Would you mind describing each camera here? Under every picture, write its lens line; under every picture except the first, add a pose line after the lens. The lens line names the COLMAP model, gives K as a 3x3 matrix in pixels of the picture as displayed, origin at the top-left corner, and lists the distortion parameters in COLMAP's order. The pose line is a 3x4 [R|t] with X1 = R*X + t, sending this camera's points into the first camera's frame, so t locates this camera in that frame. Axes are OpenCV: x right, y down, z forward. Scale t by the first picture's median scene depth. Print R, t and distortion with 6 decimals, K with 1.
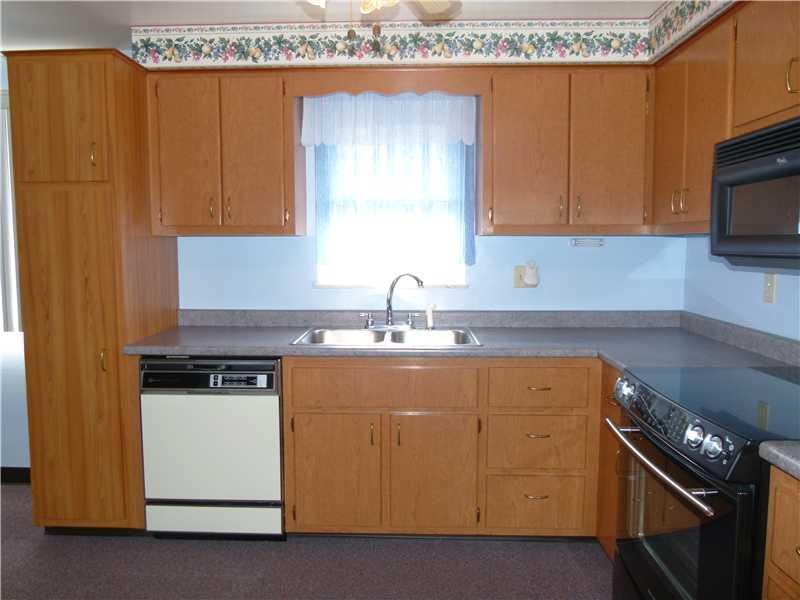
lens RADIAL K [[640.7, 0, 400.0], [0, 640.7, 300.0], [0, 0, 1]] dist [-0.019892, -0.004141]
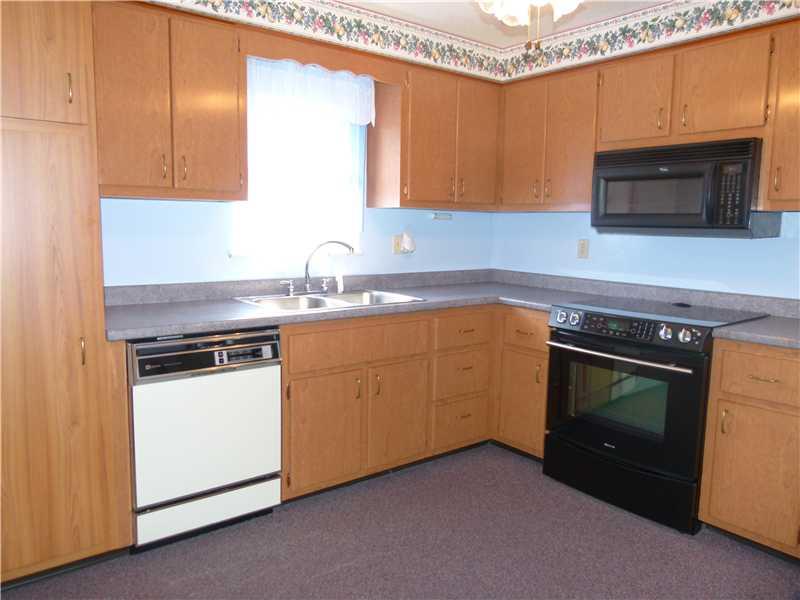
lens RADIAL K [[596.1, 0, 400.0], [0, 596.1, 300.0], [0, 0, 1]] dist [-0.015526, 0.003408]
pose [[0.765993, -0.067138, 0.639333, -0.600592], [0.041739, 0.997627, 0.054756, 0.006738], [-0.641492, -0.015257, 0.766978, 0.170317]]
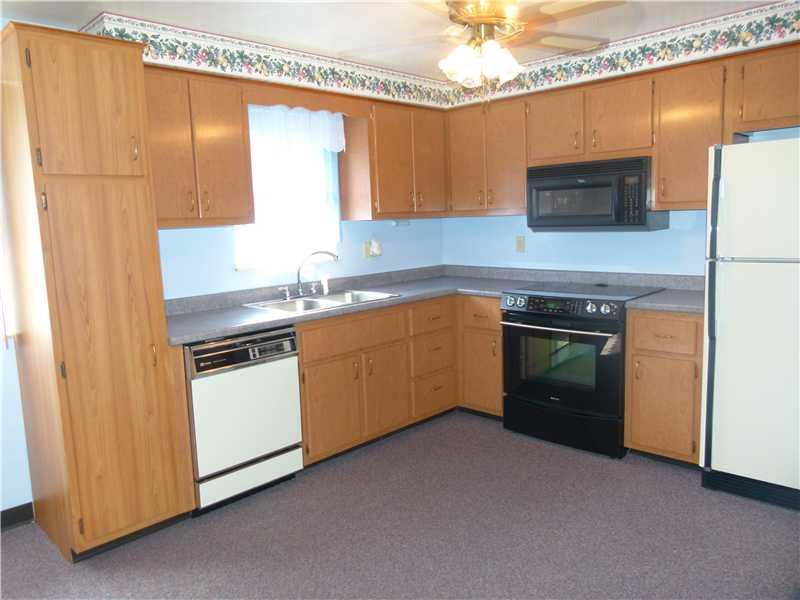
lens RADIAL K [[596.1, 0, 400.0], [0, 596.1, 300.0], [0, 0, 1]] dist [-0.015526, 0.003408]
pose [[0.674735, -0.124718, 0.727446, -0.831685], [0.103714, 0.991862, 0.073852, -0.019047], [-0.730736, 0.025616, 0.682179, 0.074336]]
